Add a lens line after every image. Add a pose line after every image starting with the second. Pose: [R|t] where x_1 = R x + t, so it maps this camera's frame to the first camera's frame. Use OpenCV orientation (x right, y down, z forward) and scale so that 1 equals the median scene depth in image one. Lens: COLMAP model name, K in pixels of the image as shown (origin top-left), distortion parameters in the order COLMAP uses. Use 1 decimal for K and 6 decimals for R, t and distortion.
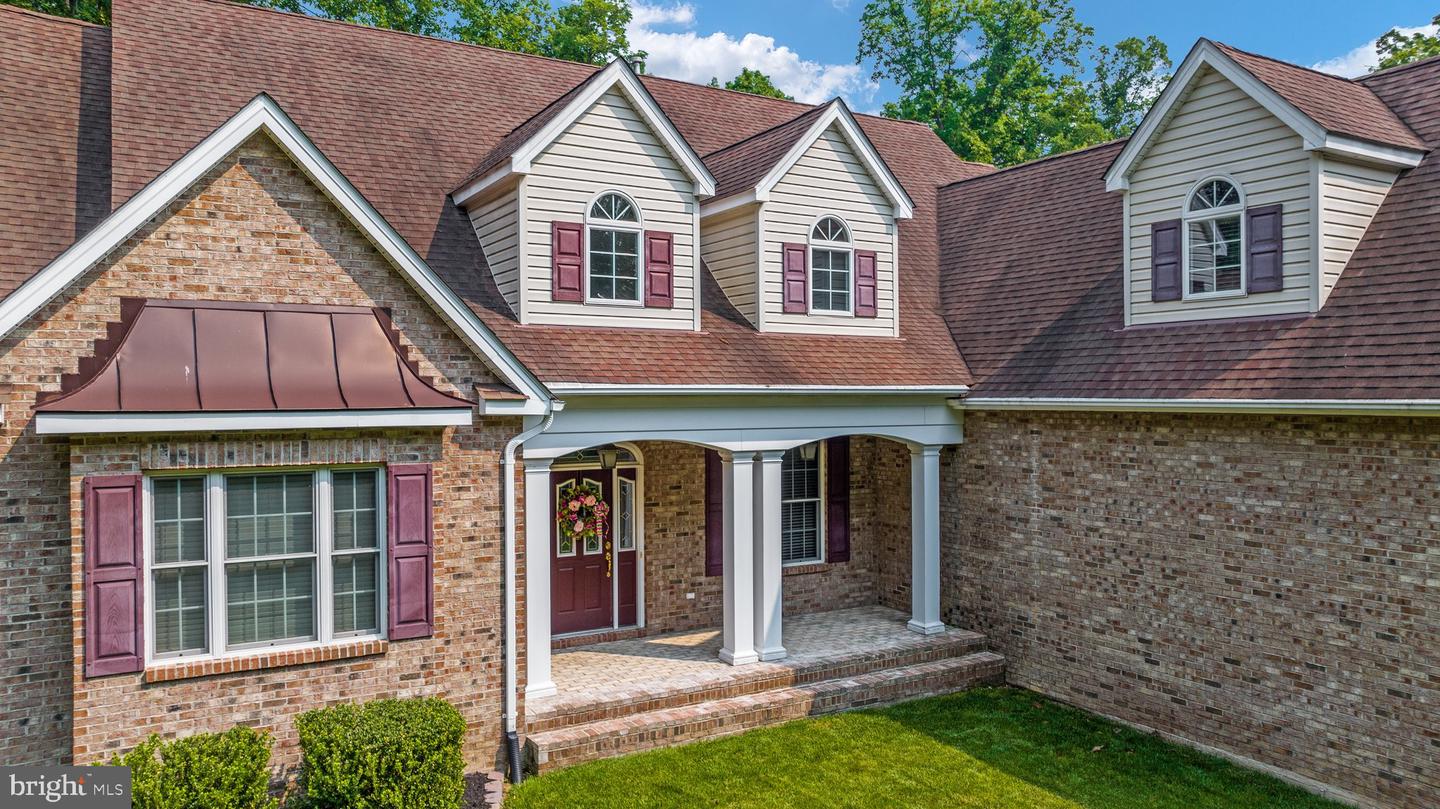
lens RADIAL K [[1020.4, 0, 720.3], [0, 1020.4, 404.2], [0, 0, 1]] dist [-0.028344, 0.001122]
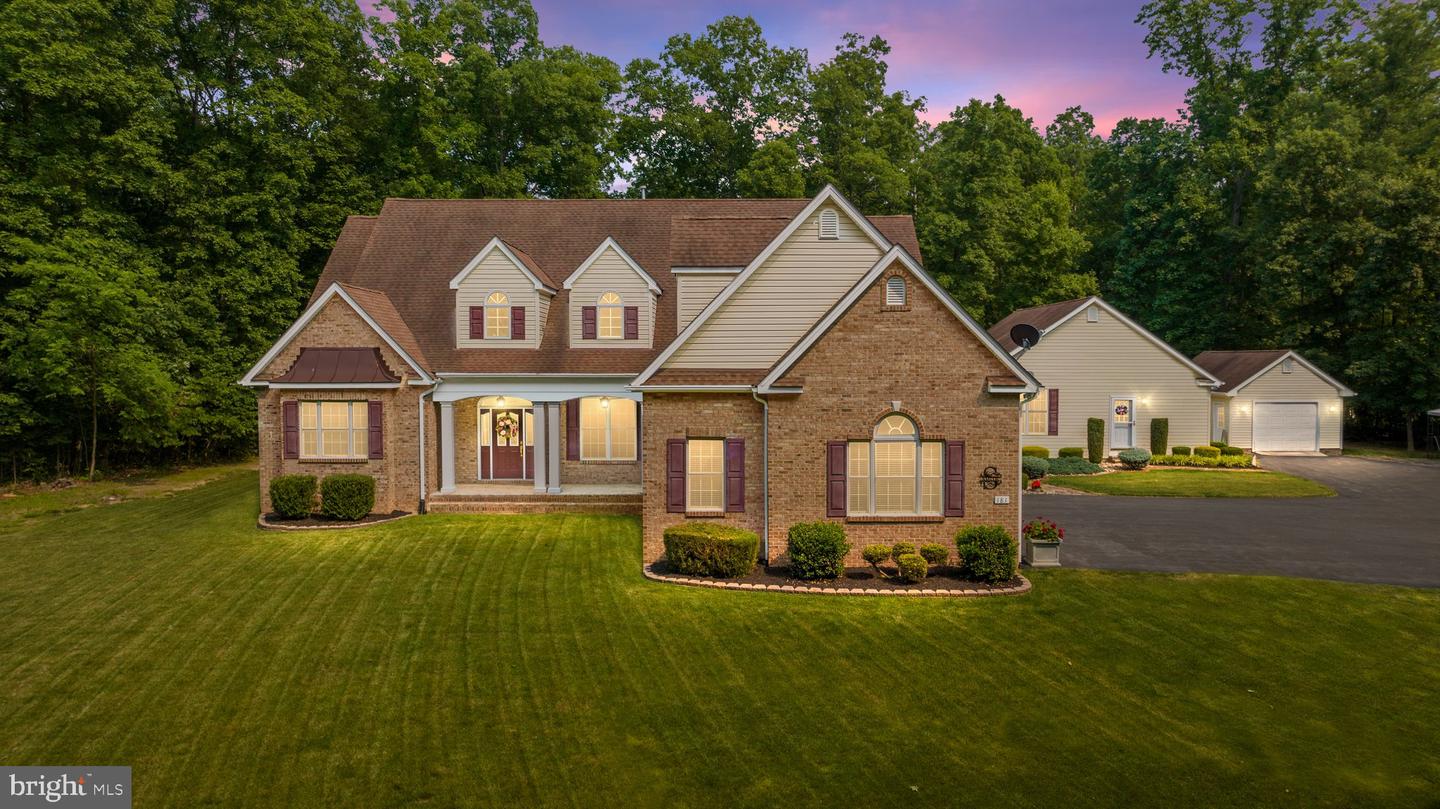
lens RADIAL K [[1020.4, 0, 717.8], [0, 1020.4, 402.8], [0, 0, 1]] dist [-0.028344, 0.001122]
pose [[0.860034, 0.022246, -0.509751, 1.618060], [-0.006484, 0.999445, 0.032678, -0.030180], [0.510195, -0.024799, 0.859701, -0.823478]]
